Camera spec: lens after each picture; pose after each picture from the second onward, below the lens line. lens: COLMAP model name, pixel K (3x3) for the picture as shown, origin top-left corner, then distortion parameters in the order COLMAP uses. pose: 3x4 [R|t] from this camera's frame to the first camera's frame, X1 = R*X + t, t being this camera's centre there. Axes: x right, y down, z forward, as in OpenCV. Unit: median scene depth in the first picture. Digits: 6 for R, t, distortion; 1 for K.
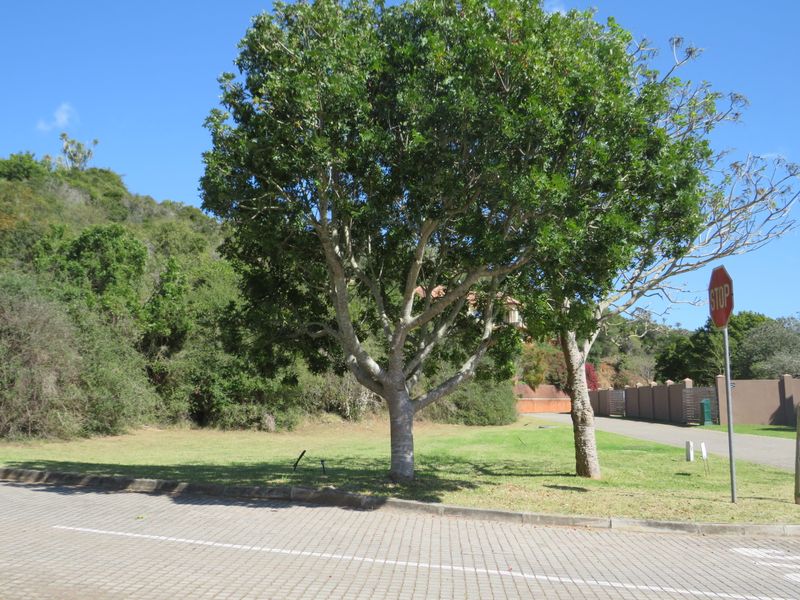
lens RADIAL K [[795.9, 0, 399.9], [0, 795.9, 285.2], [0, 0, 1]] dist [-0.078019, 0.019734]
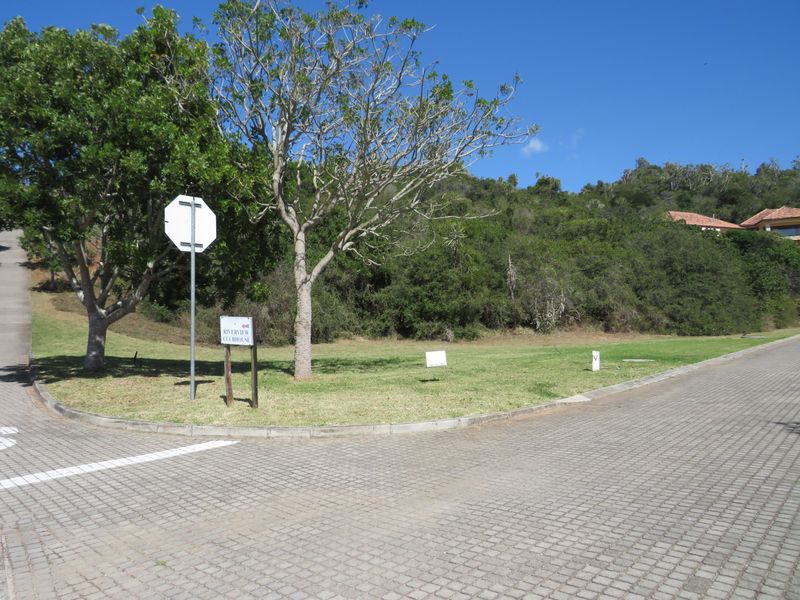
lens RADIAL K [[579.3, 0, 396.5], [0, 579.3, 296.4], [0, 0, 1]] dist [-0.054948, 0.034031]
pose [[0.791697, -0.047655, -0.609052, 0.693674], [0.109933, 0.991792, 0.065297, 0.060208], [0.600941, -0.118650, 0.790438, 0.303602]]
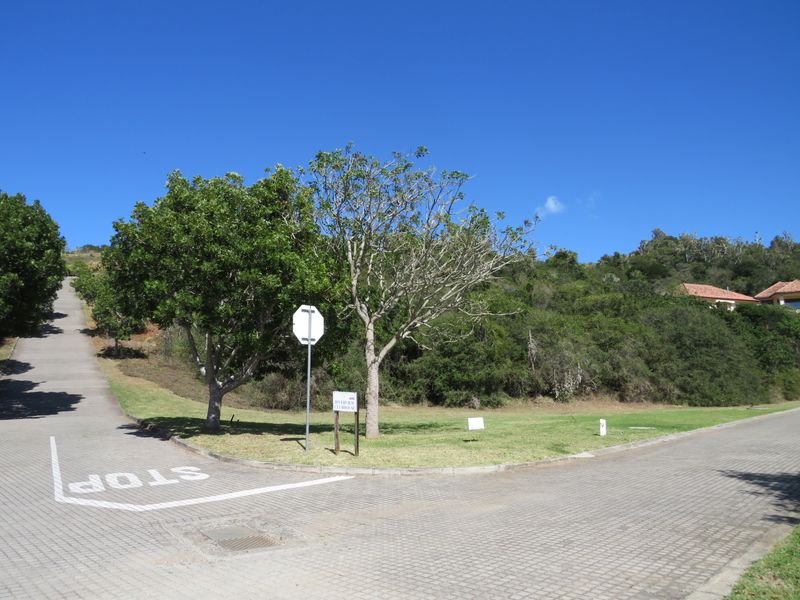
lens RADIAL K [[578.8, 0, 402.5], [0, 578.8, 295.7], [0, 0, 1]] dist [-0.035645, 0.034009]
pose [[0.778952, -0.108096, -0.617696, 0.789433], [0.099151, 0.993871, -0.048890, 0.021171], [0.619195, -0.023162, 0.784895, 0.107530]]
